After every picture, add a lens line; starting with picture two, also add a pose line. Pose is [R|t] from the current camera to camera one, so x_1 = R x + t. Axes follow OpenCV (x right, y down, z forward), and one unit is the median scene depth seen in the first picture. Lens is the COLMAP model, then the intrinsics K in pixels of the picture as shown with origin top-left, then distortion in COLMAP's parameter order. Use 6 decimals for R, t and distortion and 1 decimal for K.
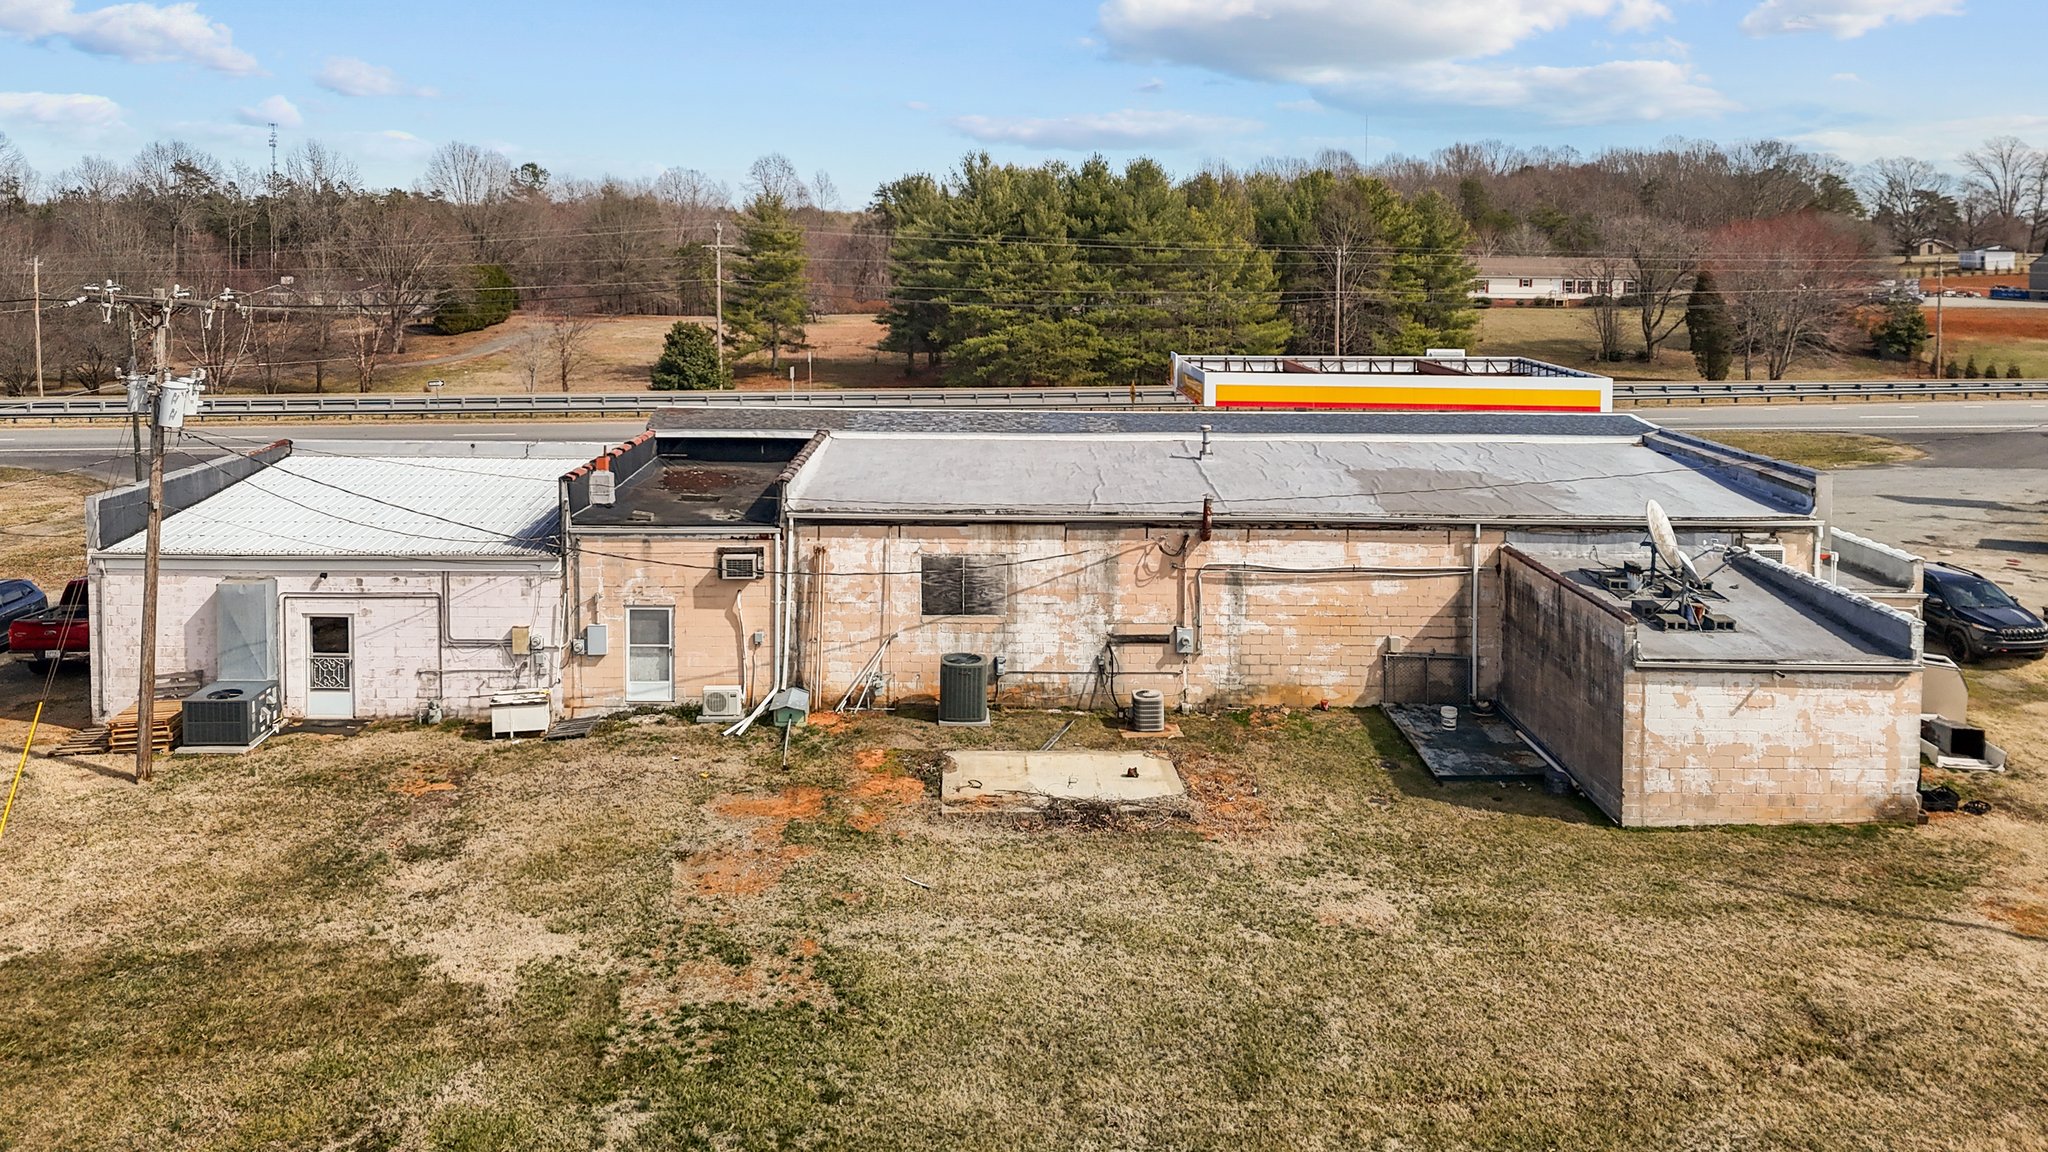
lens RADIAL K [[1520.9, 0, 1036.6], [0, 1520.9, 586.5], [0, 0, 1]] dist [0.036890, -0.016523]
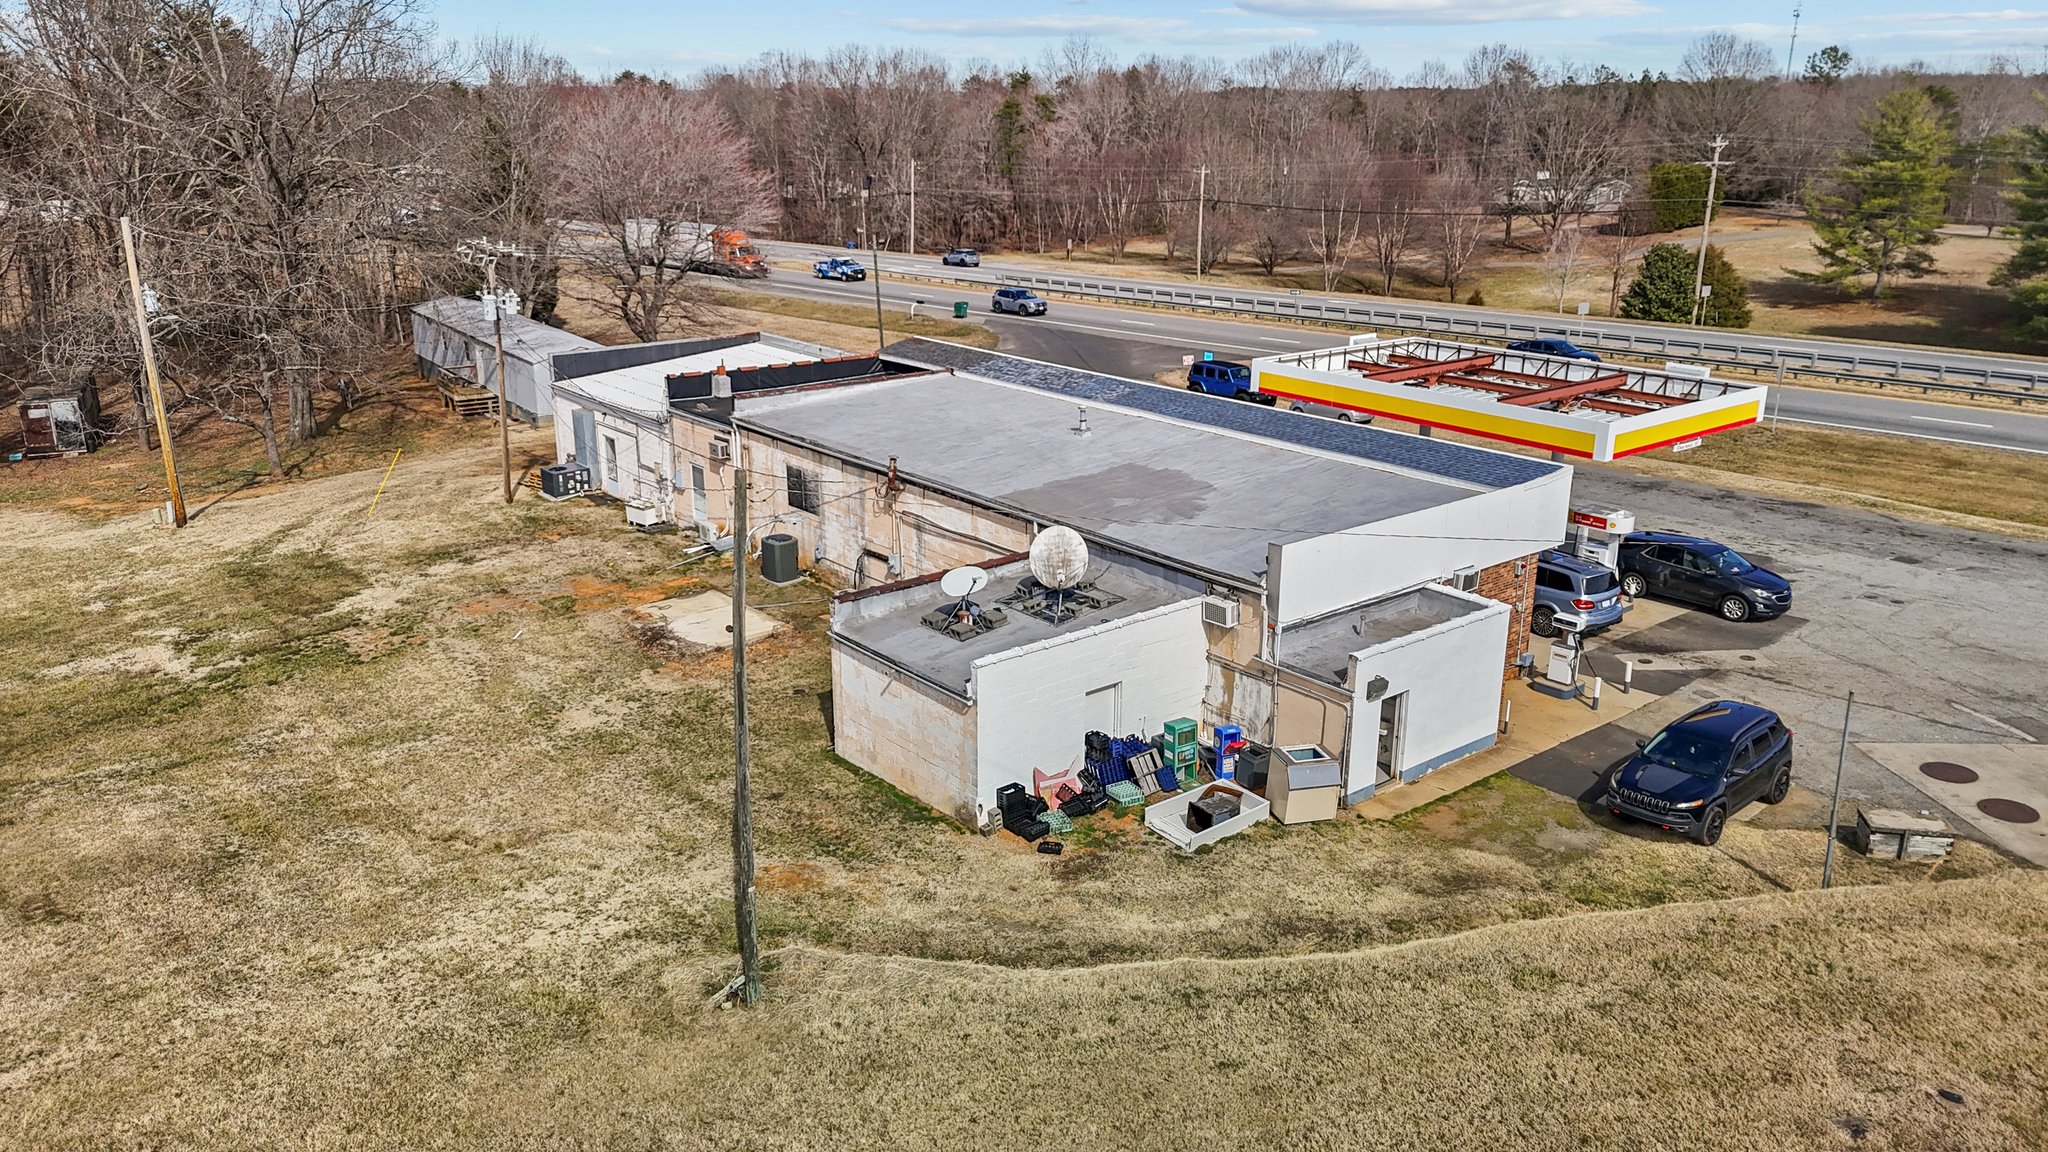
lens RADIAL K [[1520.9, 0, 1014.9], [0, 1520.9, 557.1], [0, 0, 1]] dist [0.036890, -0.016523]
pose [[0.615322, 0.223383, -0.755962, 1.170817], [-0.175143, 0.973779, 0.145187, -0.181878], [0.768572, 0.043065, 0.638312, 0.245652]]
